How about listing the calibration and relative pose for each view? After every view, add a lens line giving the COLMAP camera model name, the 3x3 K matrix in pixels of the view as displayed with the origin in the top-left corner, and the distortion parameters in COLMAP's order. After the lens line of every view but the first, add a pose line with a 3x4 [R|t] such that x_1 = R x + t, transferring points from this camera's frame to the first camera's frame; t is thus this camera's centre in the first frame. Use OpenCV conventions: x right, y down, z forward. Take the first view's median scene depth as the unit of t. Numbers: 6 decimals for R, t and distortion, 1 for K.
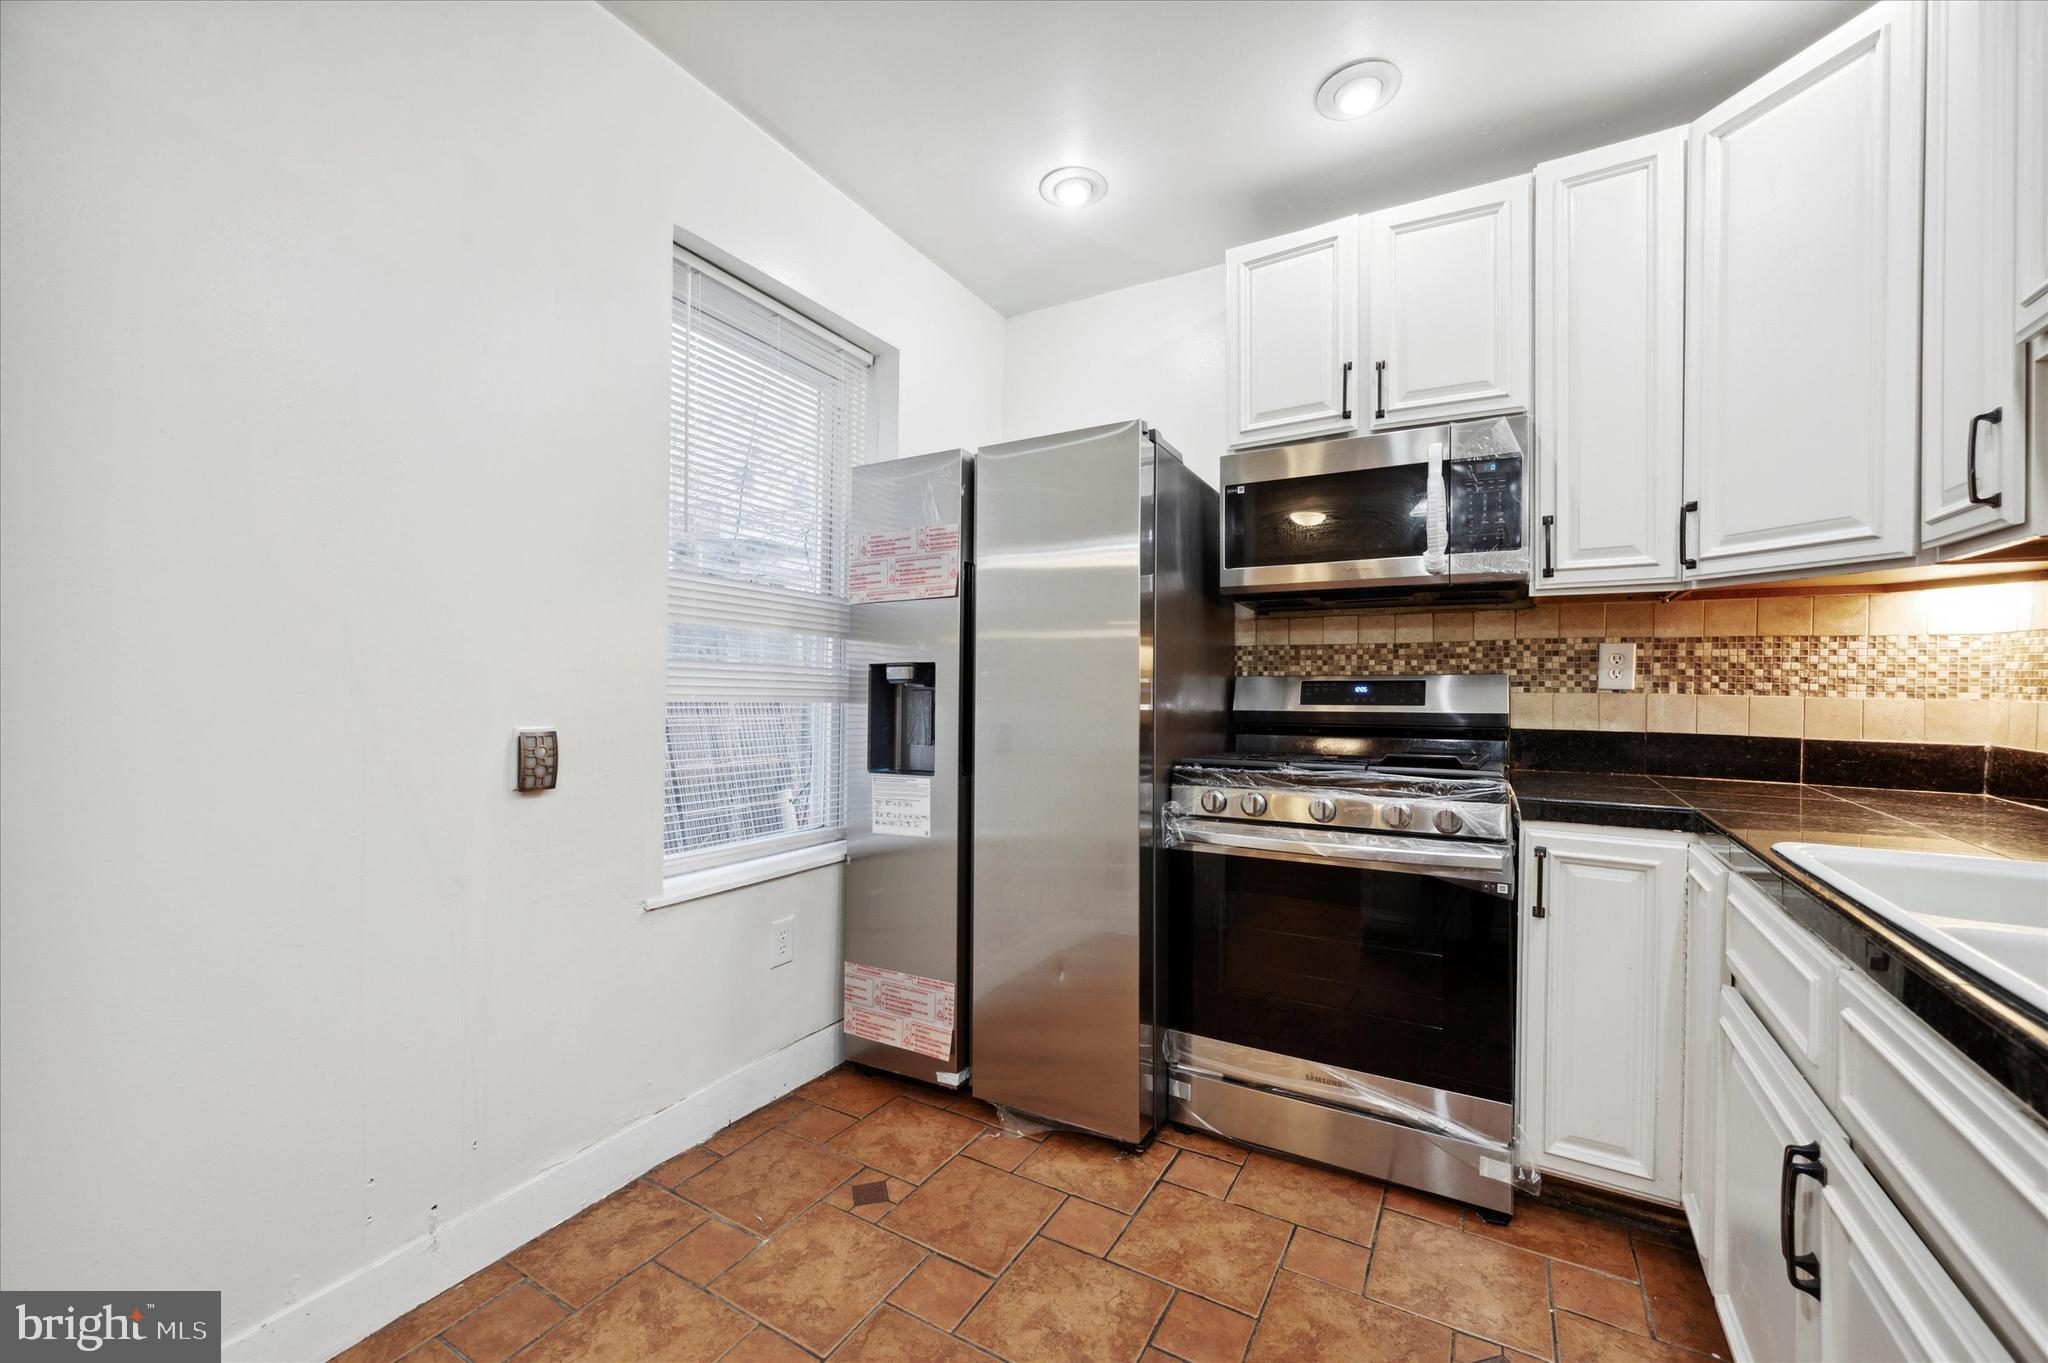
lens RADIAL K [[818.7, 0, 1032.8], [0, 818.7, 682.4], [0, 0, 1]] dist [-0.001239, 0.000014]
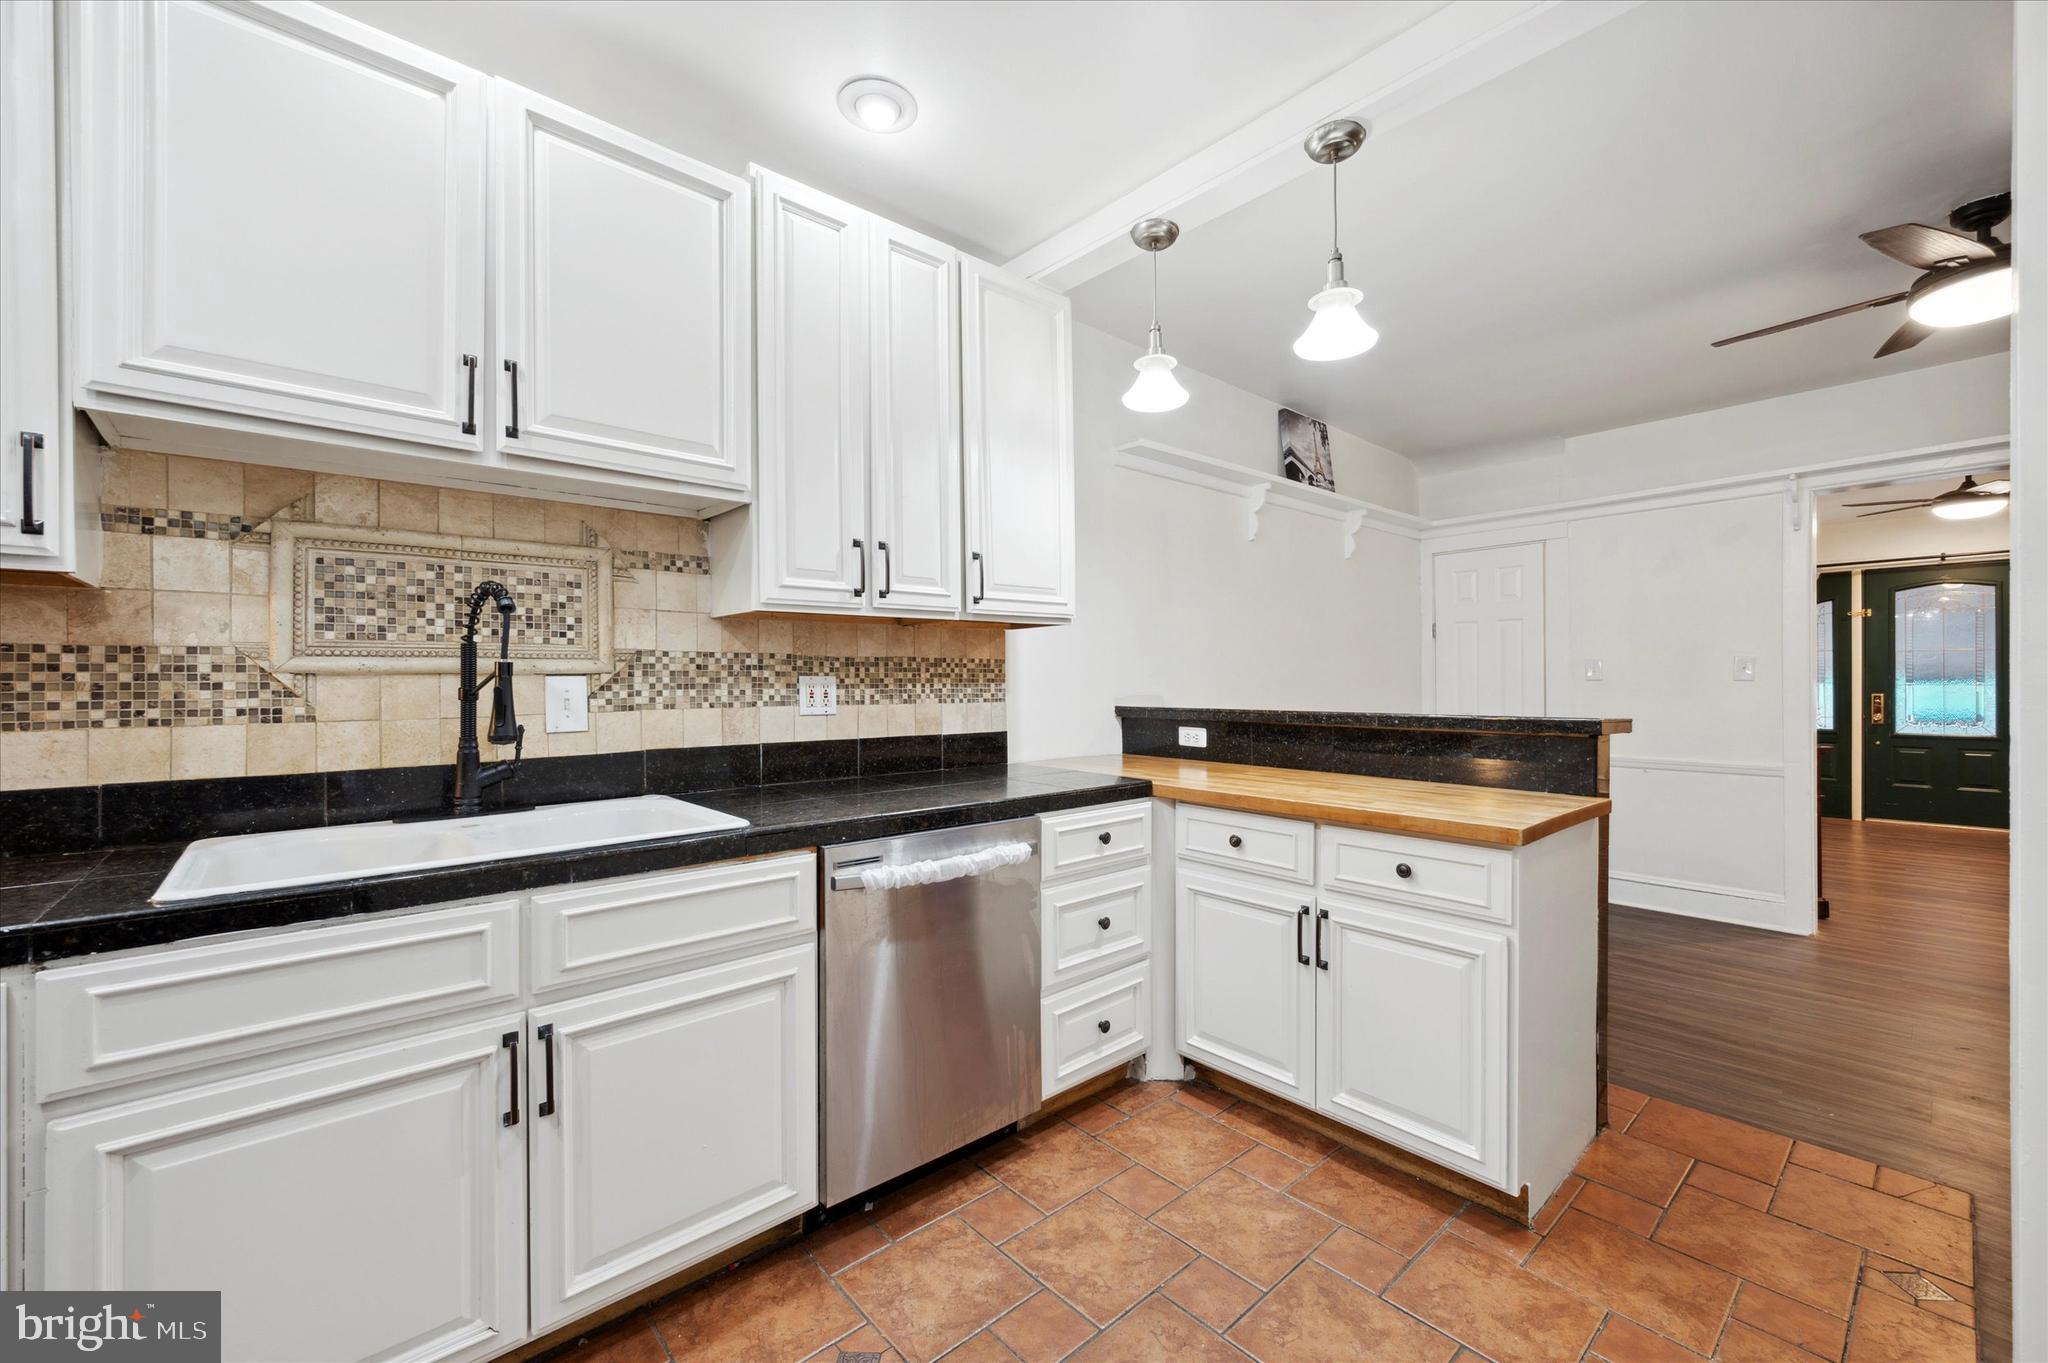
lens RADIAL K [[828.0, 0, 1024.0], [0, 828.0, 681.5], [0, 0, 1]] dist [0.000655, 0.000058]
pose [[-0.948748, -0.004080, 0.316006, -0.152931], [-0.001809, 0.999970, 0.007479, -0.027583], [-0.316027, 0.006524, -0.948728, 0.919457]]
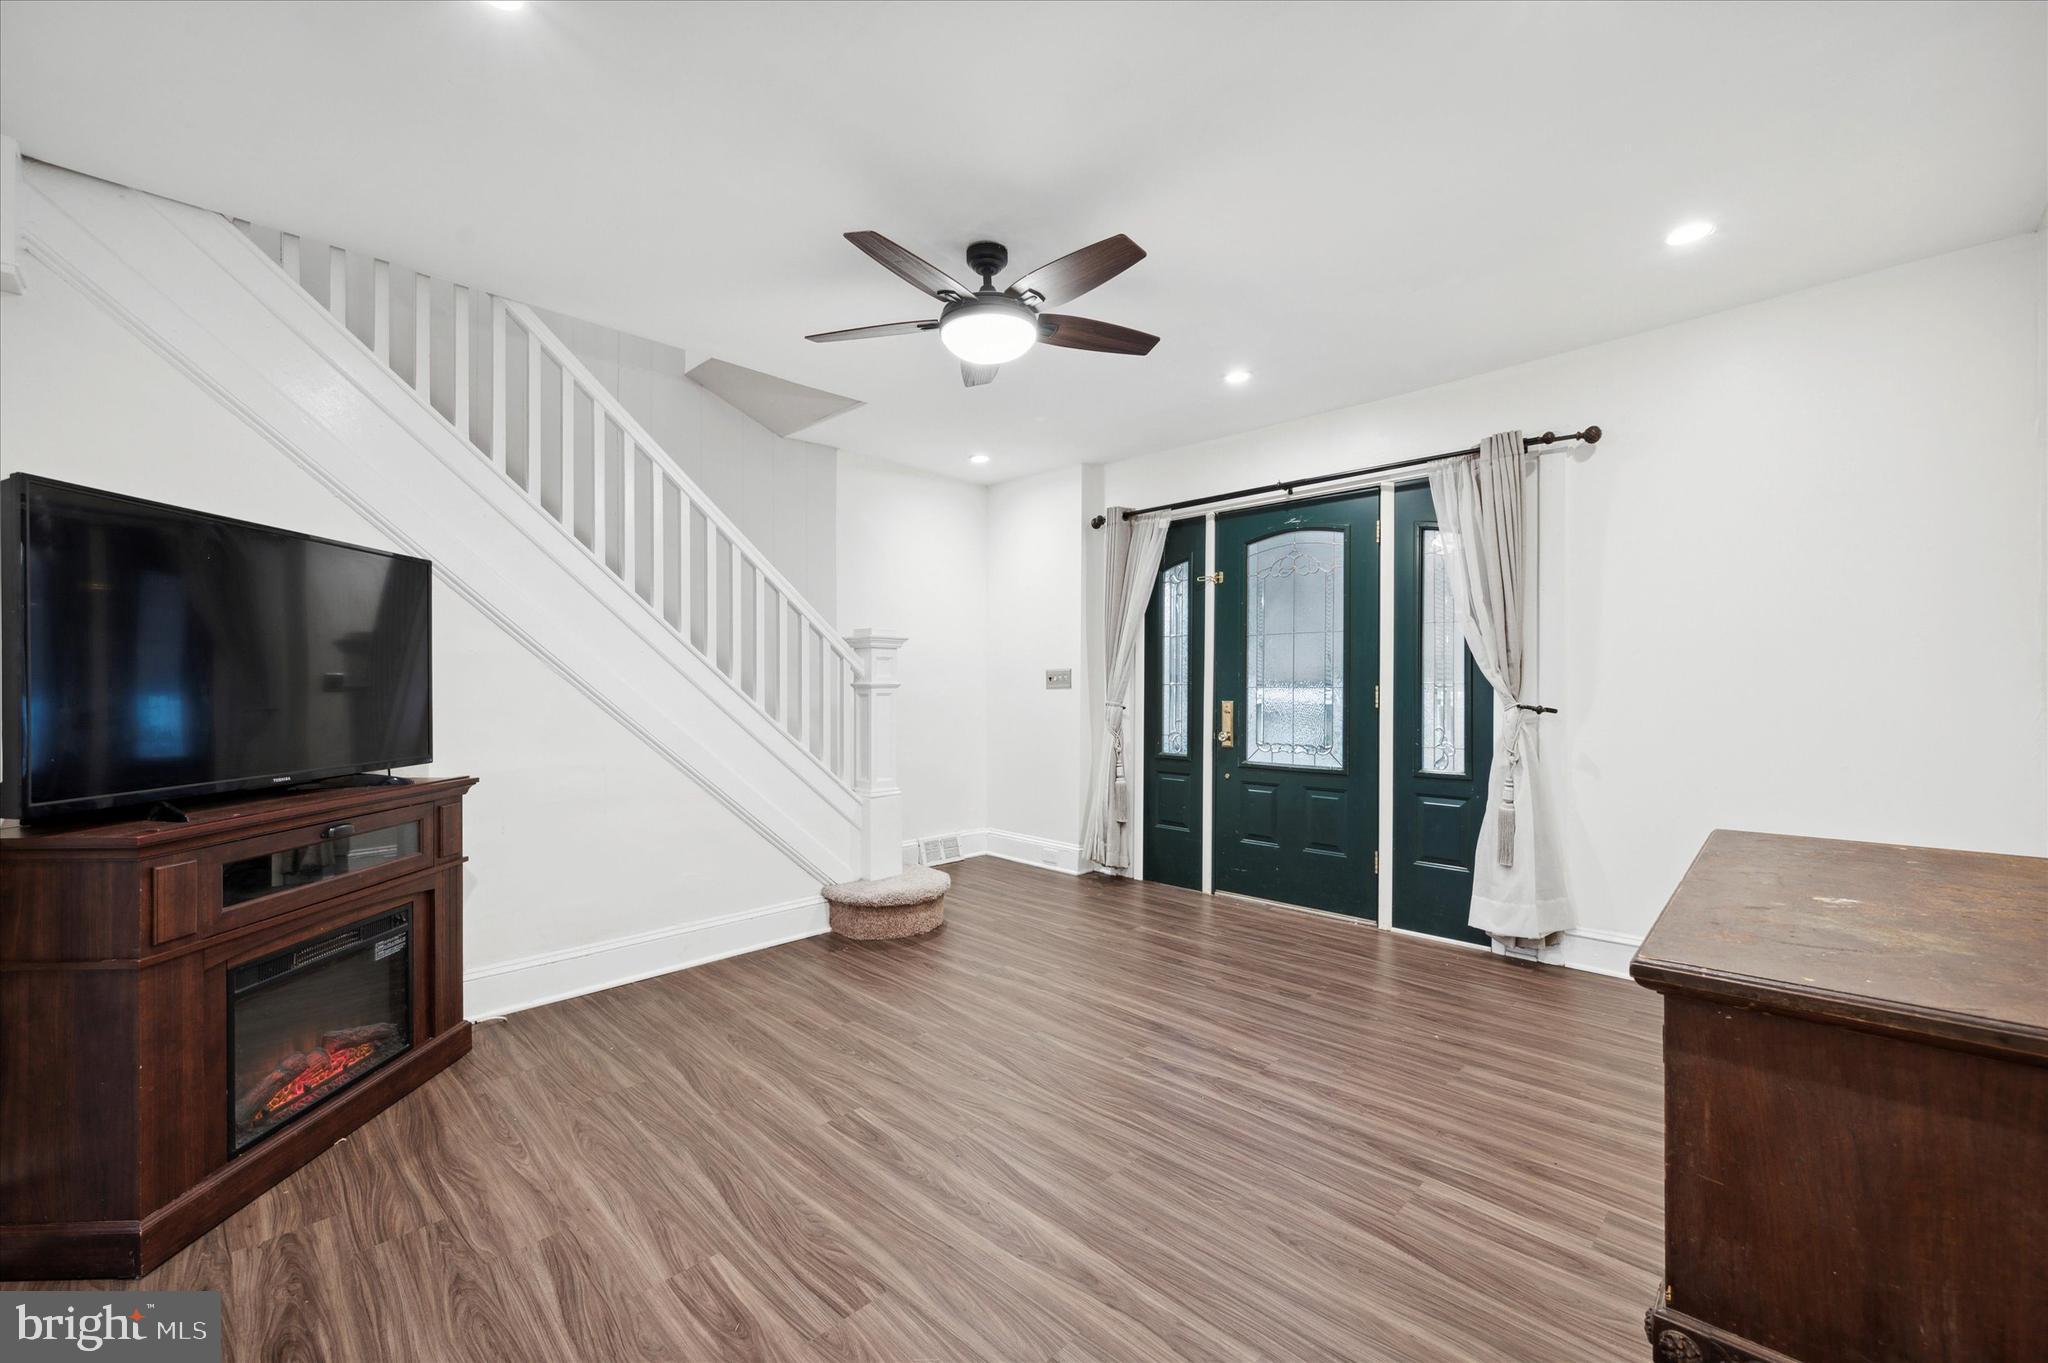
lens RADIAL K [[828.0, 0, 1024.0], [0, 828.0, 681.5], [0, 0, 1]] dist [0.000655, 0.000058]
pose [[-0.966118, -0.008263, 0.257970, -2.383199], [-0.007799, 0.999966, 0.002819, -0.013244], [-0.257984, 0.000712, -0.966149, -1.076204]]
